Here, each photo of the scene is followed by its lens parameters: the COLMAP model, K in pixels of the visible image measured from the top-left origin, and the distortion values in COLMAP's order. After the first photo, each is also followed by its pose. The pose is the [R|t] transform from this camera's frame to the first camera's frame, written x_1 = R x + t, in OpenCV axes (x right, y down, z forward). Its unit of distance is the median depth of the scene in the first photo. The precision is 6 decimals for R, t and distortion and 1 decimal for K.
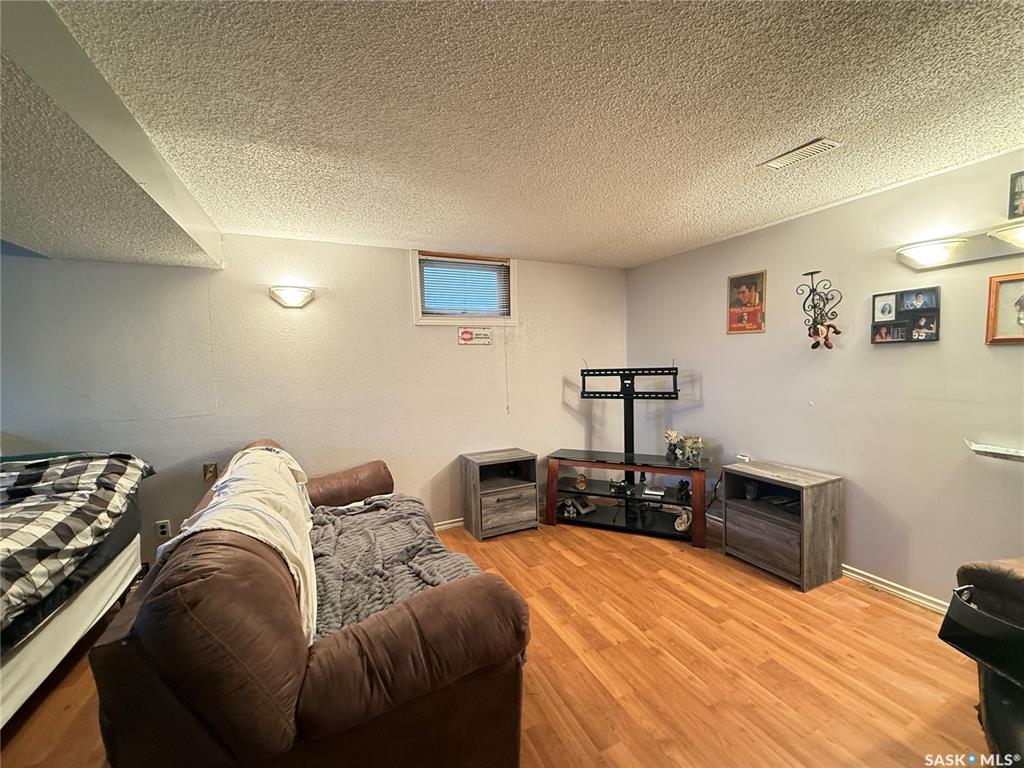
lens RADIAL K [[408.7, 0, 510.2], [0, 408.7, 383.0], [0, 0, 1]] dist [0.000780, -0.000135]
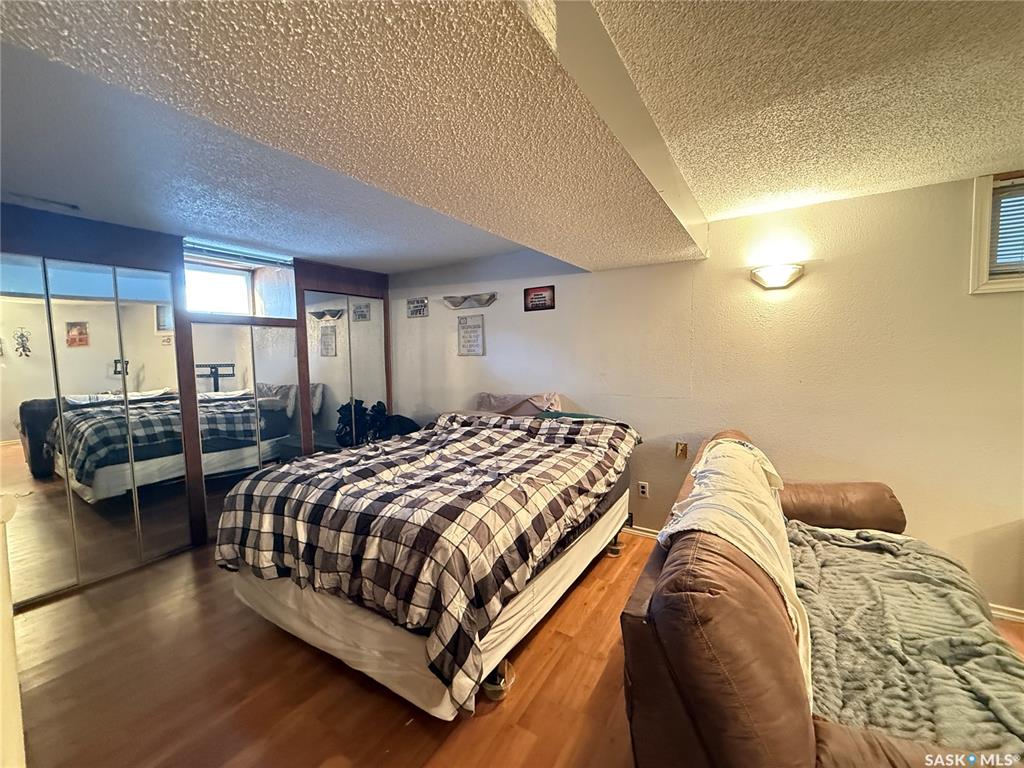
lens RADIAL K [[408.7, 0, 510.2], [0, 408.7, 383.0], [0, 0, 1]] dist [0.000780, -0.000135]
pose [[0.536915, 0.083949, -0.839449, -0.111671], [-0.043625, 0.996468, 0.071749, -0.025282], [0.842508, -0.001901, 0.538681, 0.045137]]
